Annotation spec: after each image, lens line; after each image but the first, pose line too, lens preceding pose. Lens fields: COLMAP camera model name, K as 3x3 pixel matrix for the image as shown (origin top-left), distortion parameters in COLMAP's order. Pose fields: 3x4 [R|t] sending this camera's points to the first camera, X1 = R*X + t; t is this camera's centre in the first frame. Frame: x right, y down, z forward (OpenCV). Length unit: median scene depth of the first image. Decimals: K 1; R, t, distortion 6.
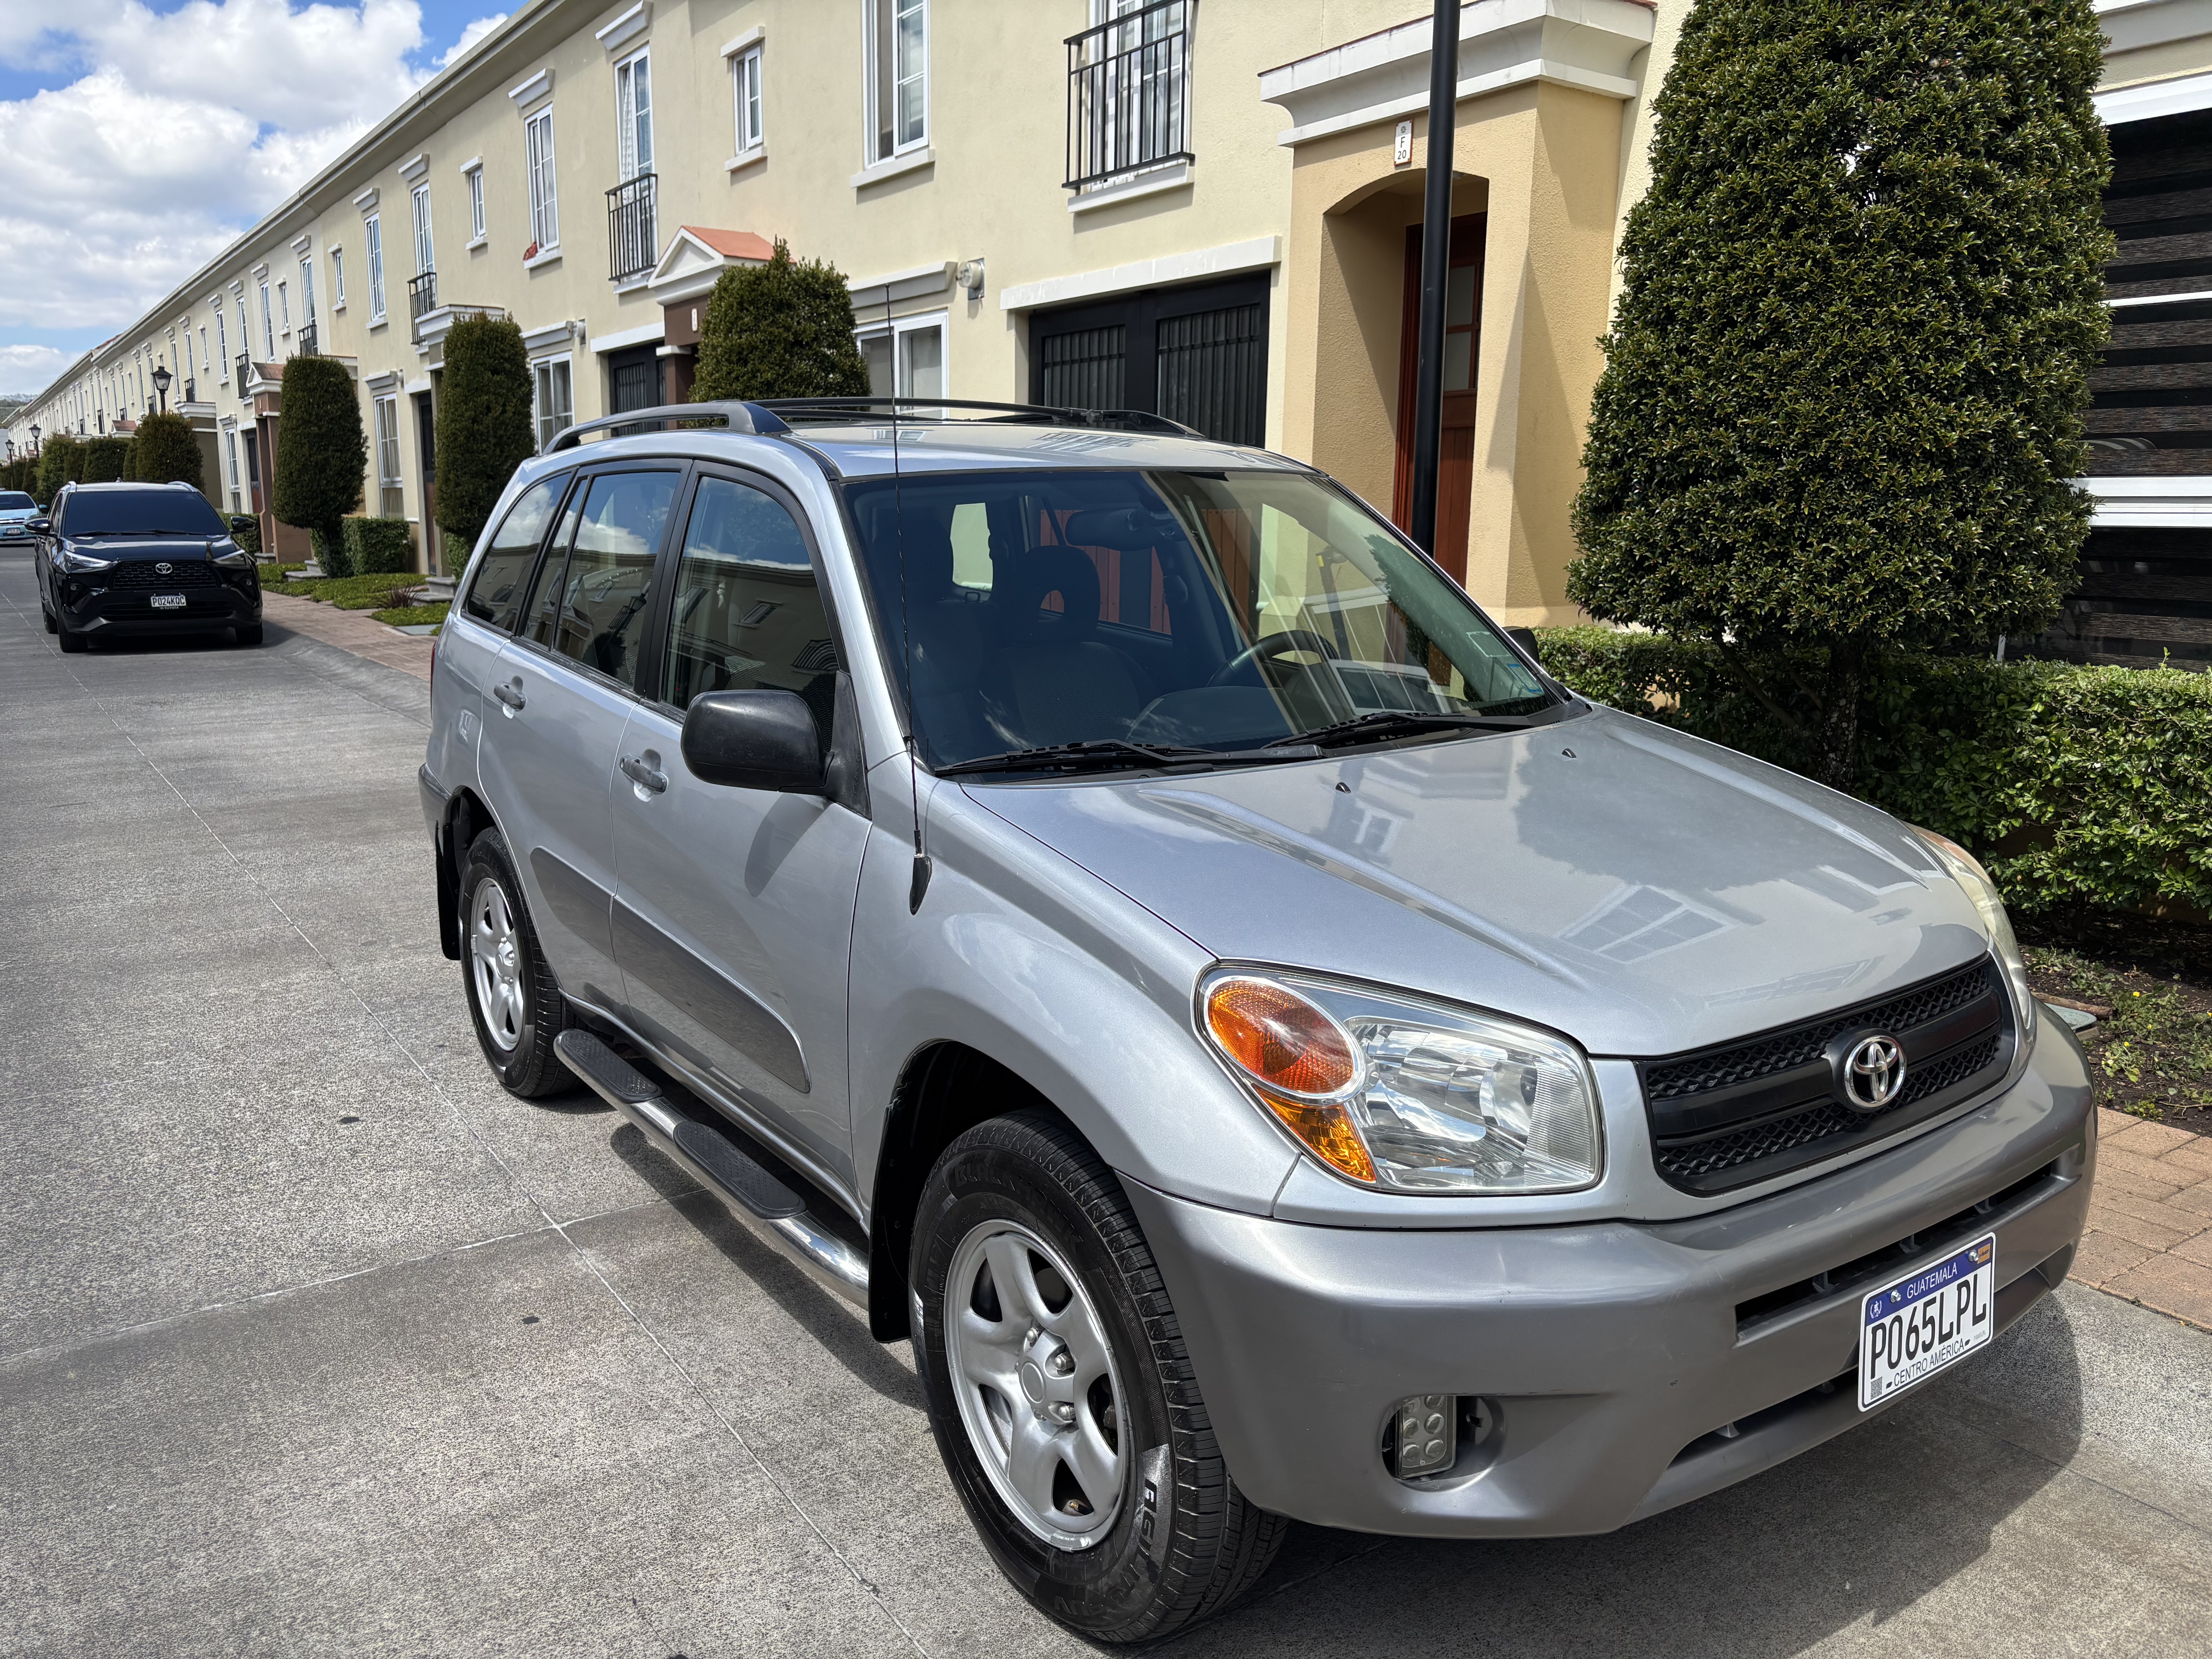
lens RADIAL K [[1725.4, 0, 1106.0], [0, 1725.4, 829.5], [0, 0, 1]] dist [0.019226, -0.004635]
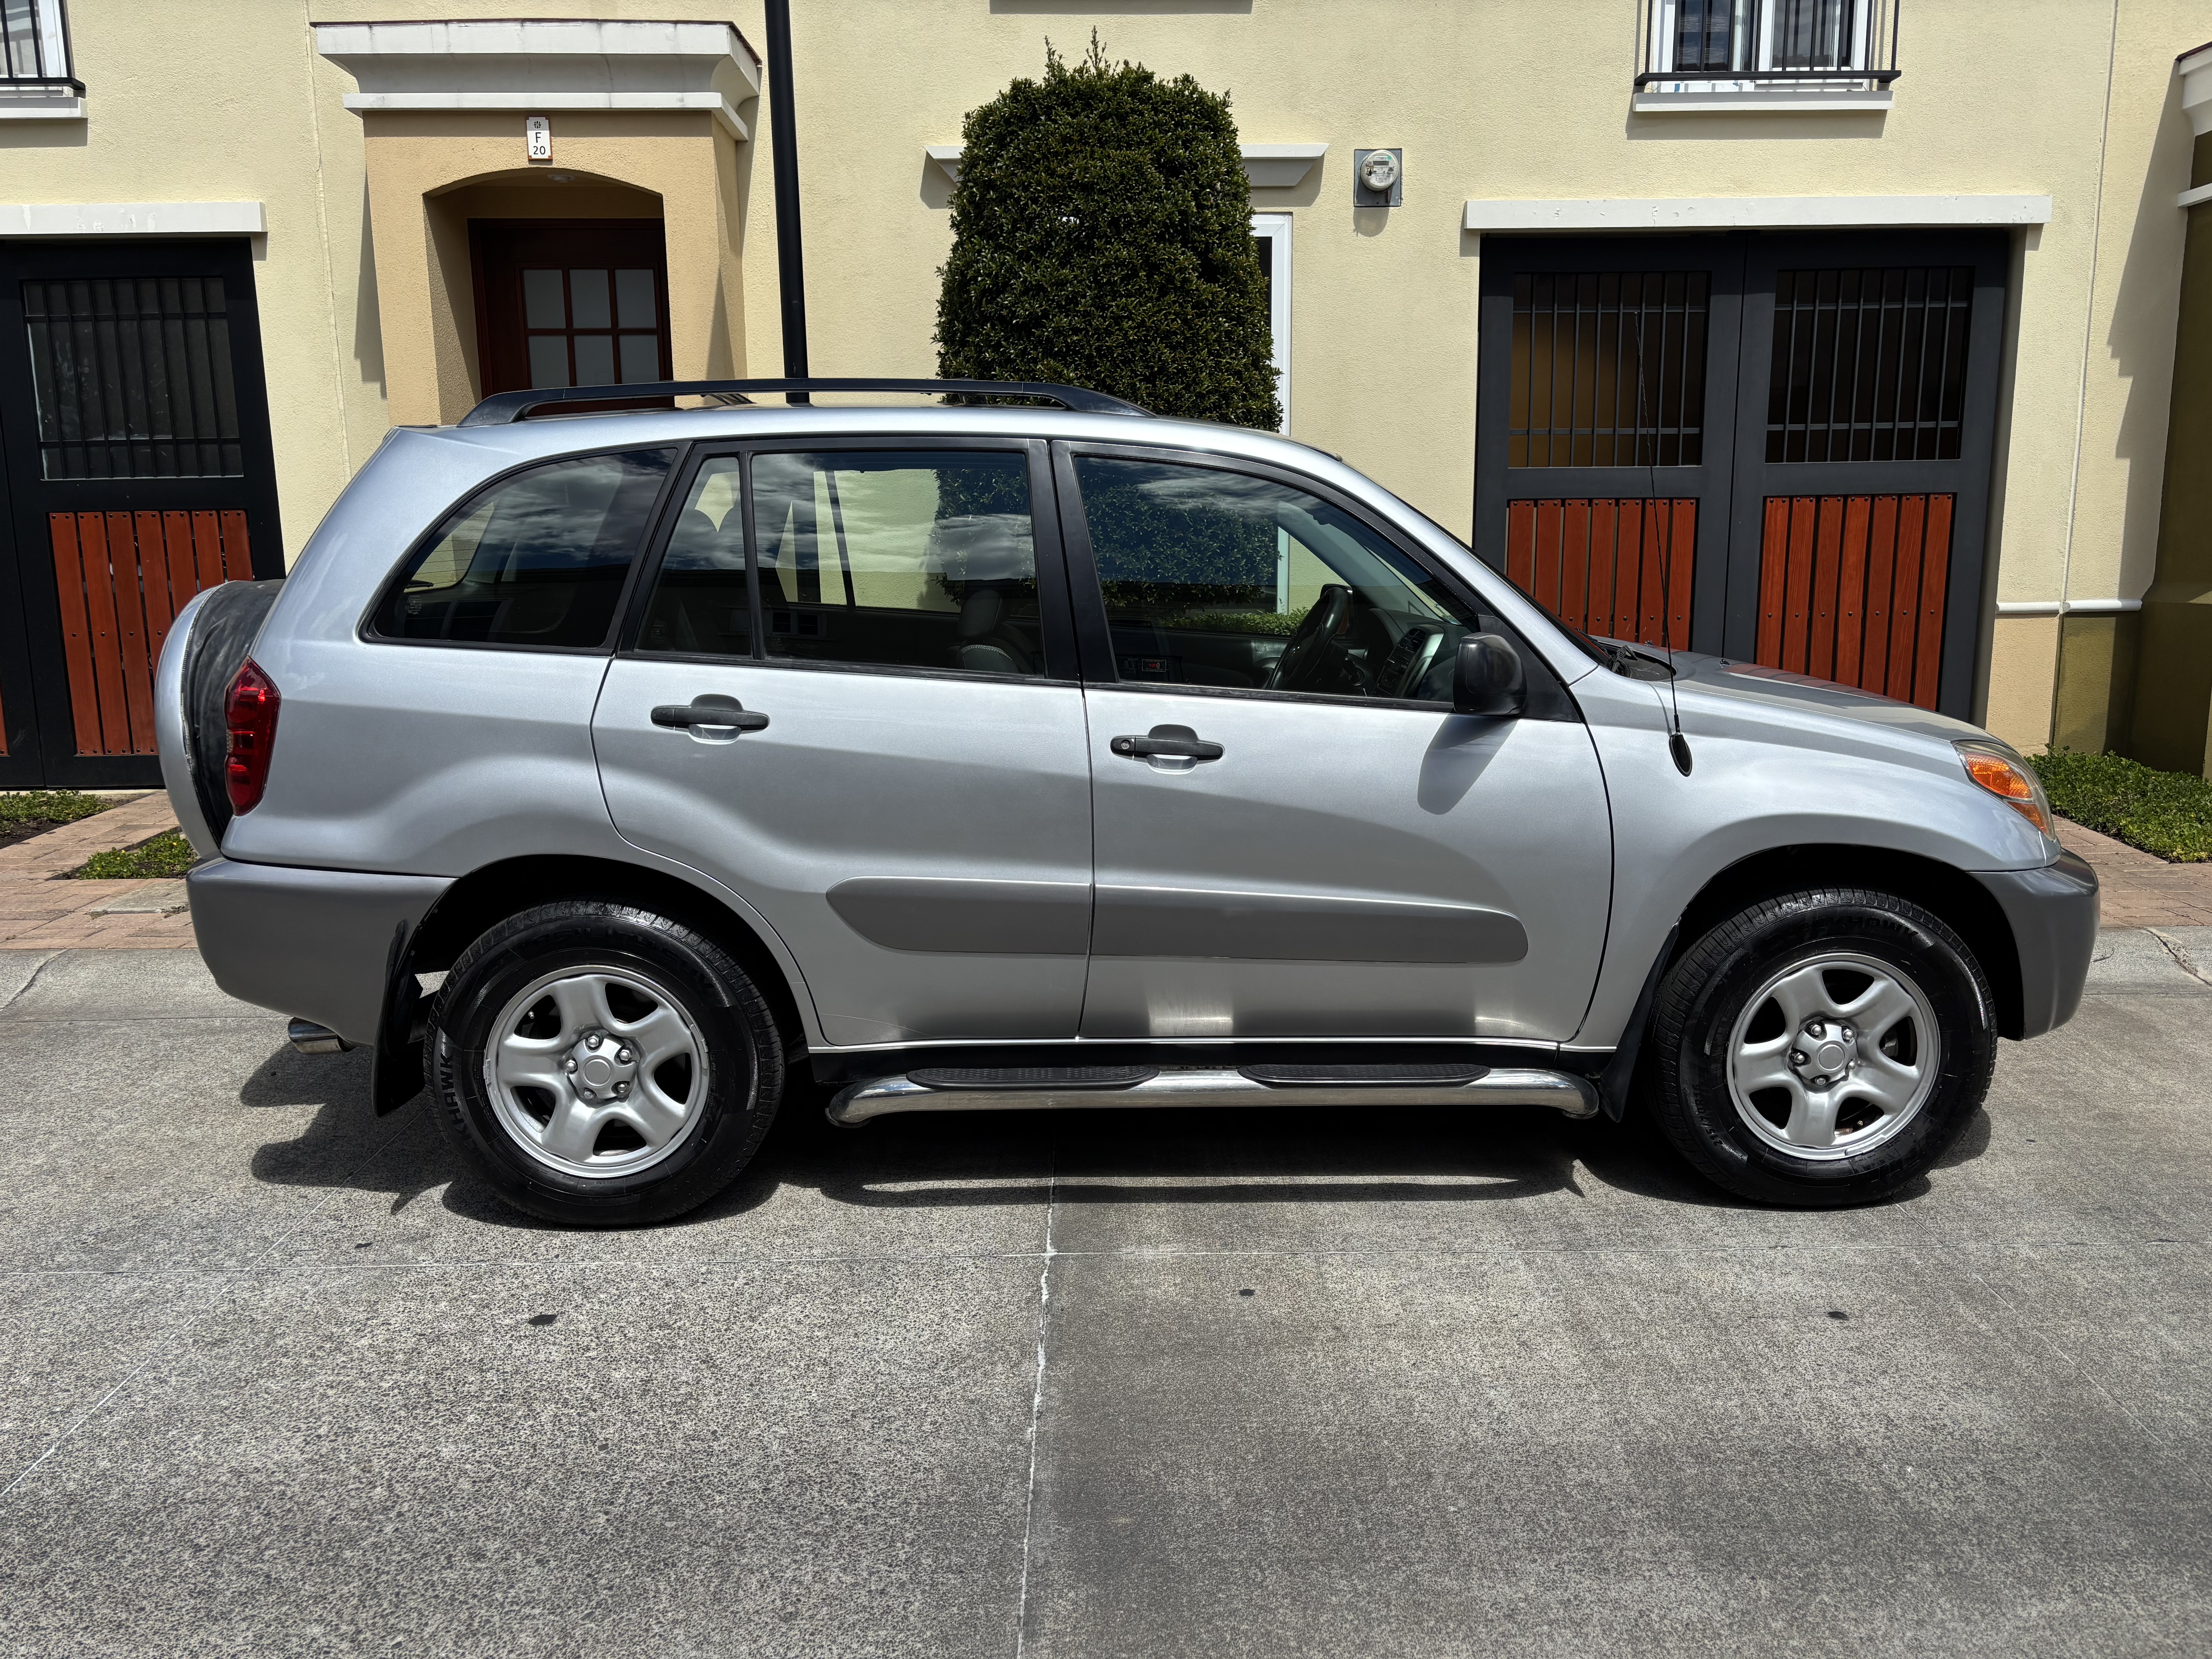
lens RADIAL K [[1681.4, 0, 1175.5], [0, 1681.4, 834.1], [0, 0, 1]] dist [0.036053, -0.035543]
pose [[0.534767, -0.163689, 0.828994, -0.857630], [0.168260, 0.982039, 0.085368, -0.052466], [-0.828078, 0.093834, 0.552704, 0.356353]]
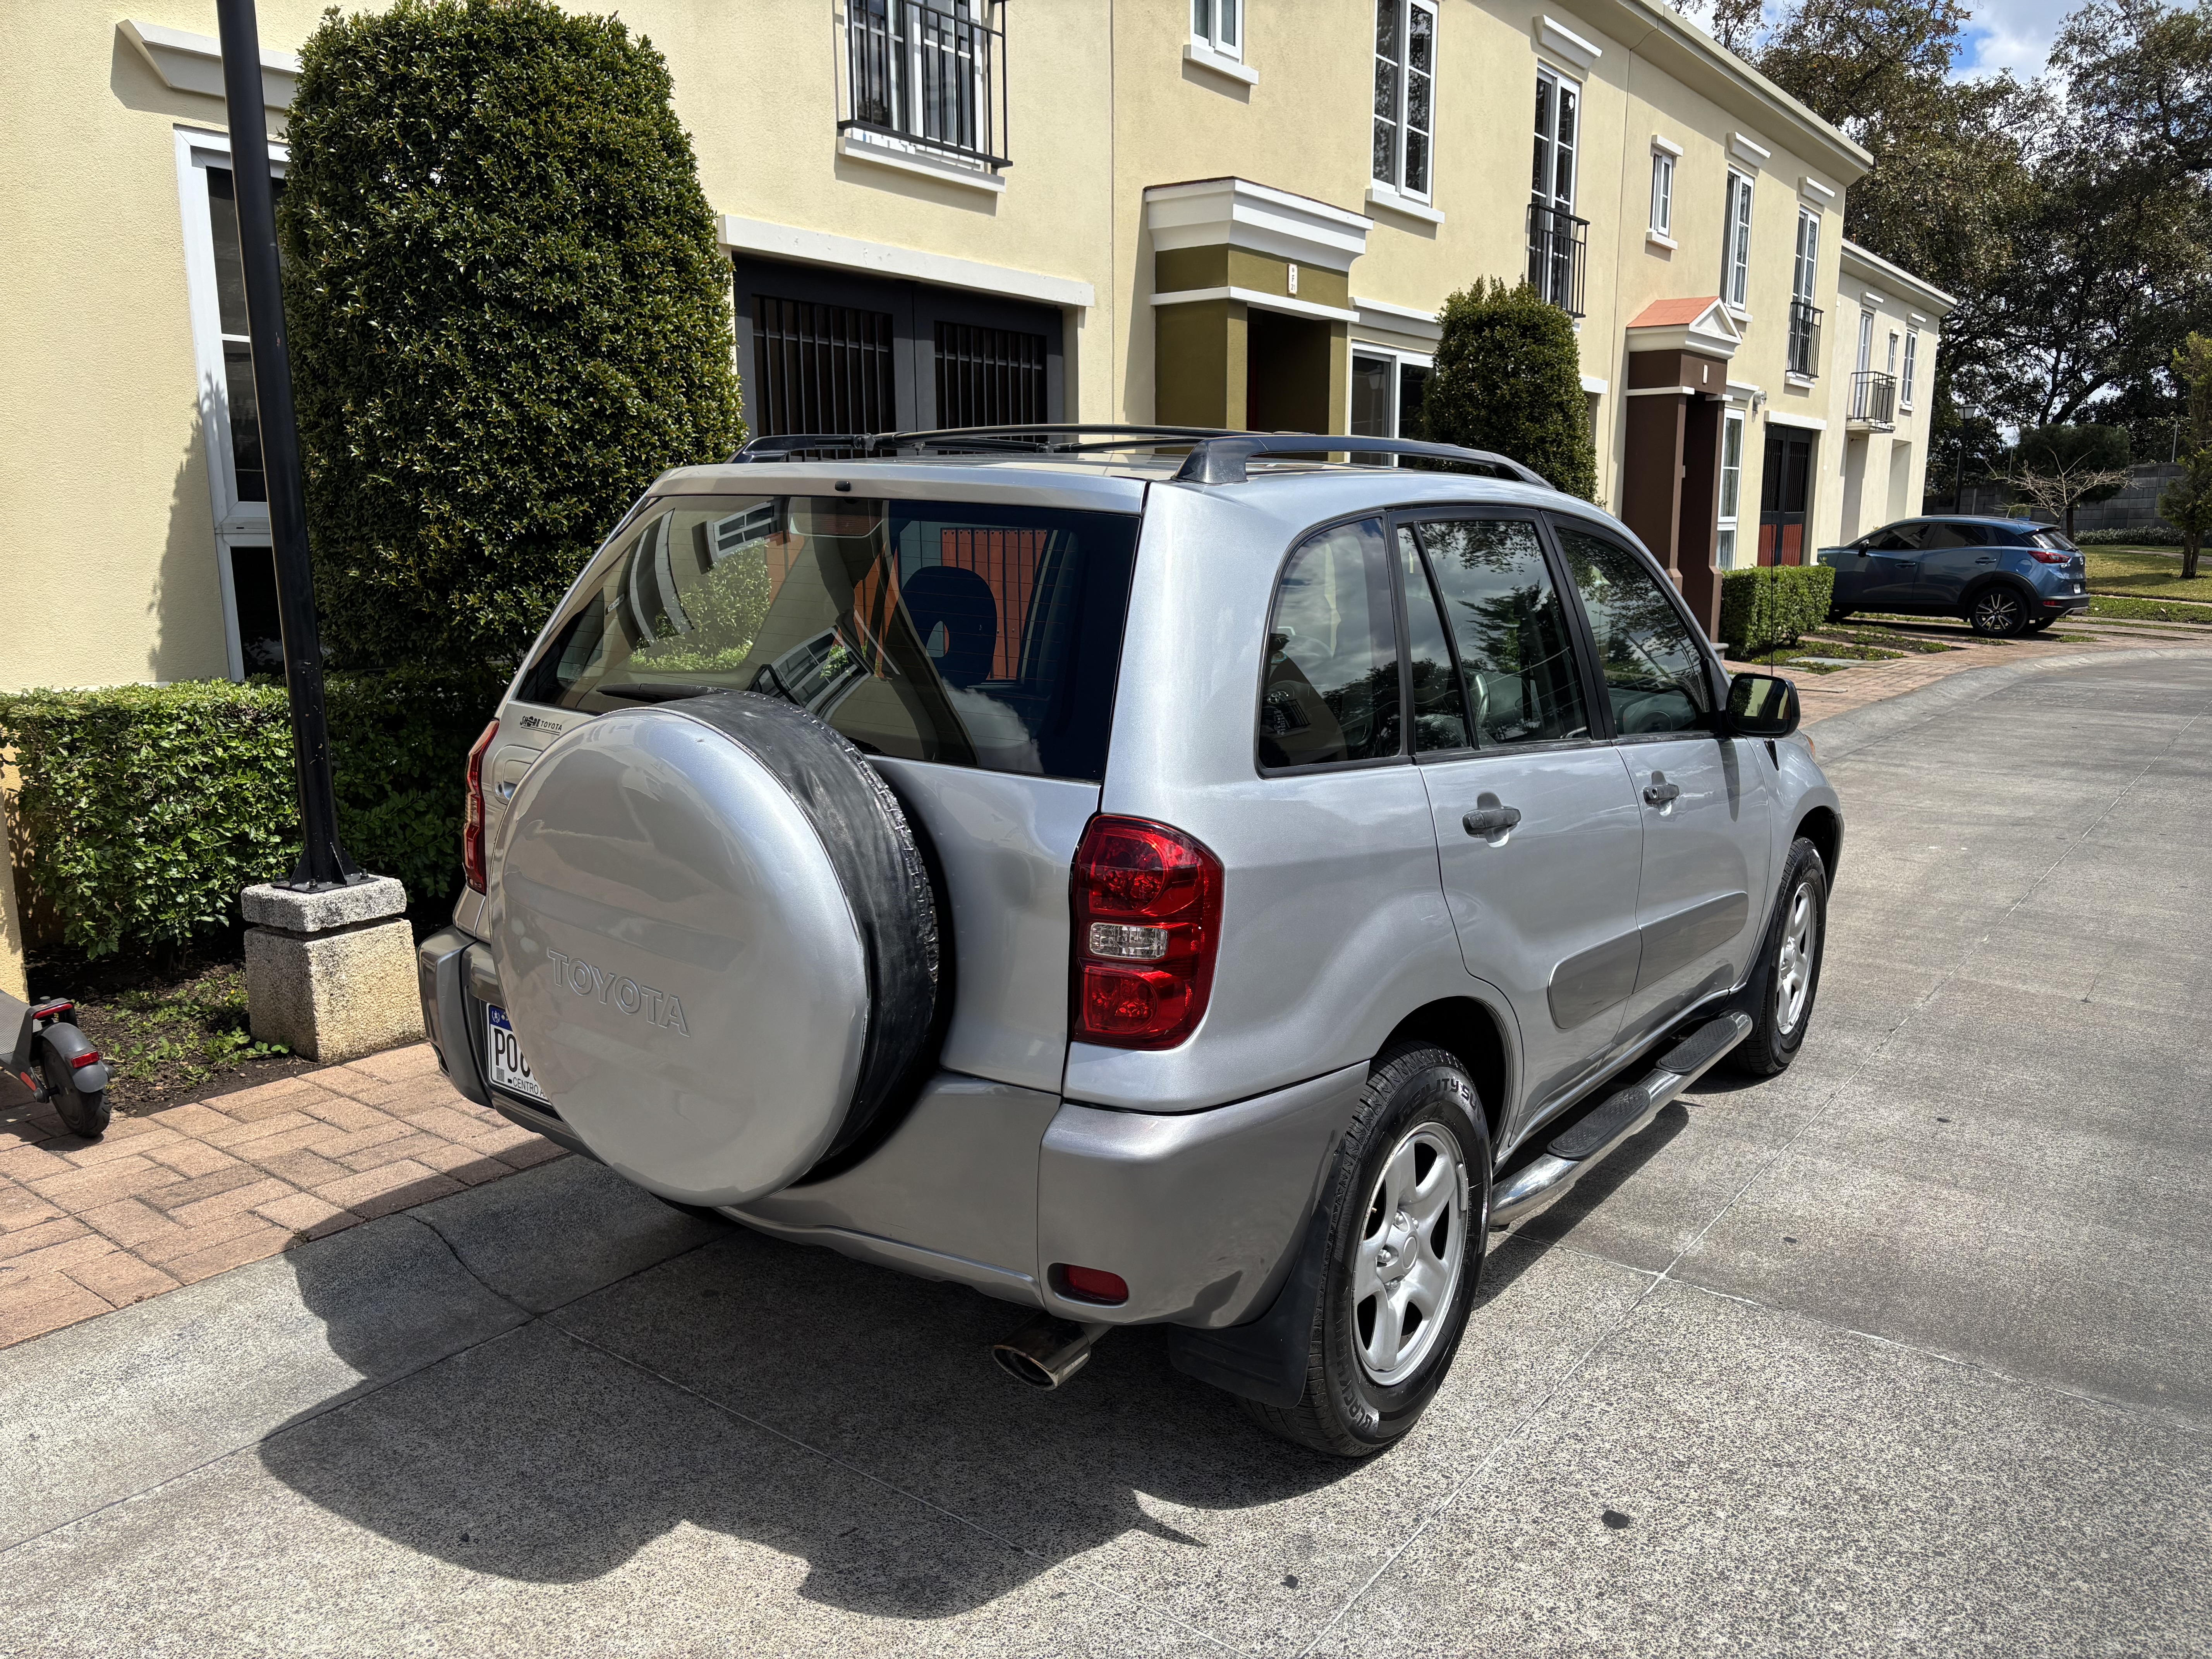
lens RADIAL K [[1666.0, 0, 1115.0], [0, 1666.0, 813.8], [0, 0, 1]] dist [0.034419, -0.031075]
pose [[-0.336813, -0.174865, 0.925192, -0.909832], [0.165135, 0.956403, 0.240881, -0.268696], [-0.926978, 0.233914, -0.293252, 1.298078]]
